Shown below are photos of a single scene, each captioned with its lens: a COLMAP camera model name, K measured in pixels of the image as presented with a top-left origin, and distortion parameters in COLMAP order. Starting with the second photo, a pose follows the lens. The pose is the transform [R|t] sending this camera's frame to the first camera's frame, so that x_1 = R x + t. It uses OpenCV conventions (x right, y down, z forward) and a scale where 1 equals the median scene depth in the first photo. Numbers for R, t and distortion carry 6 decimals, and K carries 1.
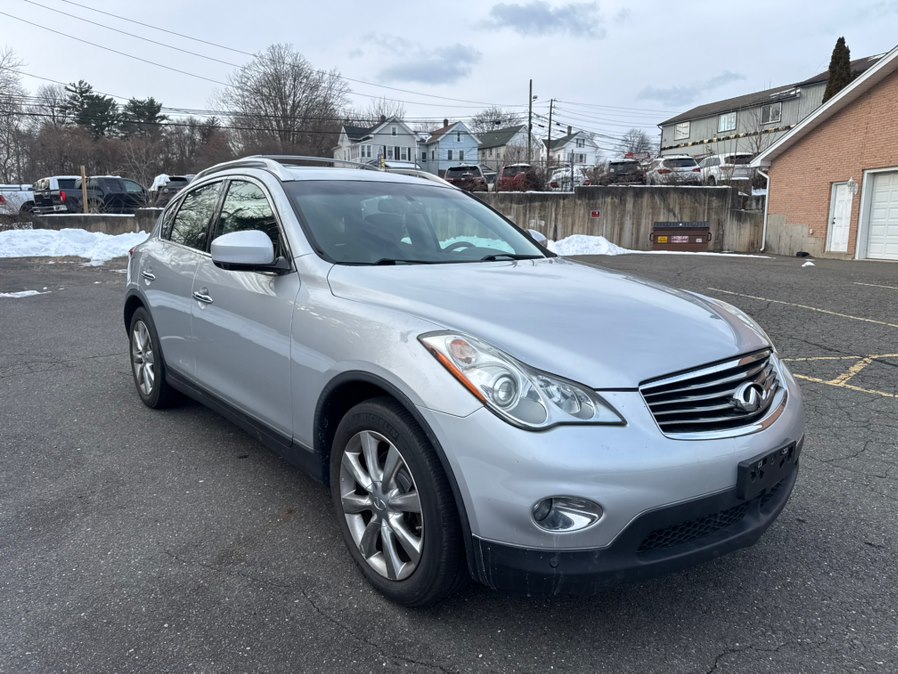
lens RADIAL K [[632.4, 0, 449.0], [0, 632.4, 337.0], [0, 0, 1]] dist [0.050386, -0.072696]
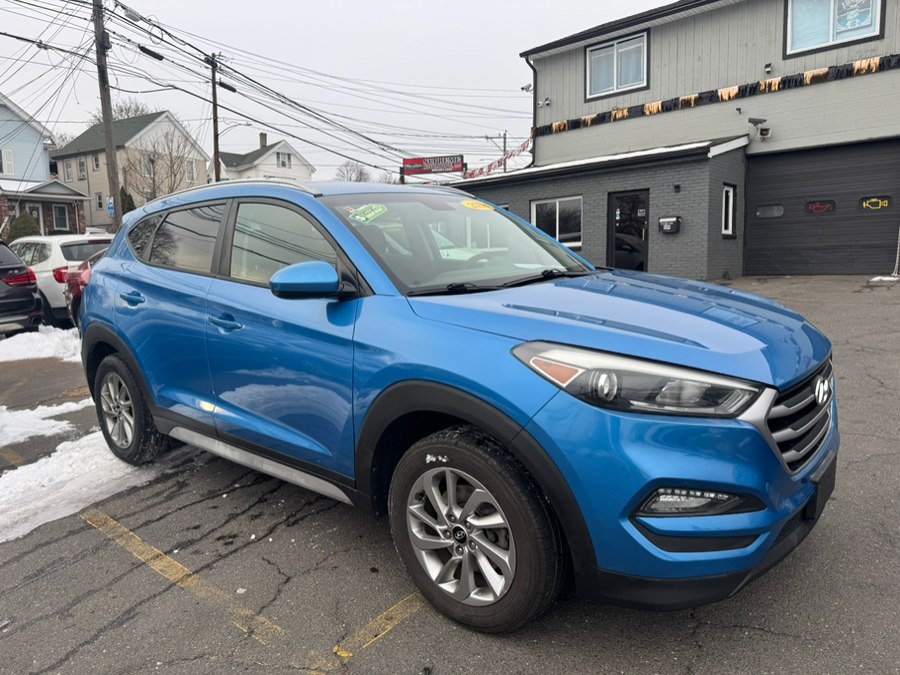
lens RADIAL K [[632.0, 0, 445.9], [0, 632.0, 340.4], [0, 0, 1]] dist [0.063790, -0.078727]
pose [[0.905664, -0.066024, 0.418824, 0.127972], [0.090399, 0.995157, -0.038600, -0.154825], [-0.414247, 0.072820, 0.907247, 0.627041]]
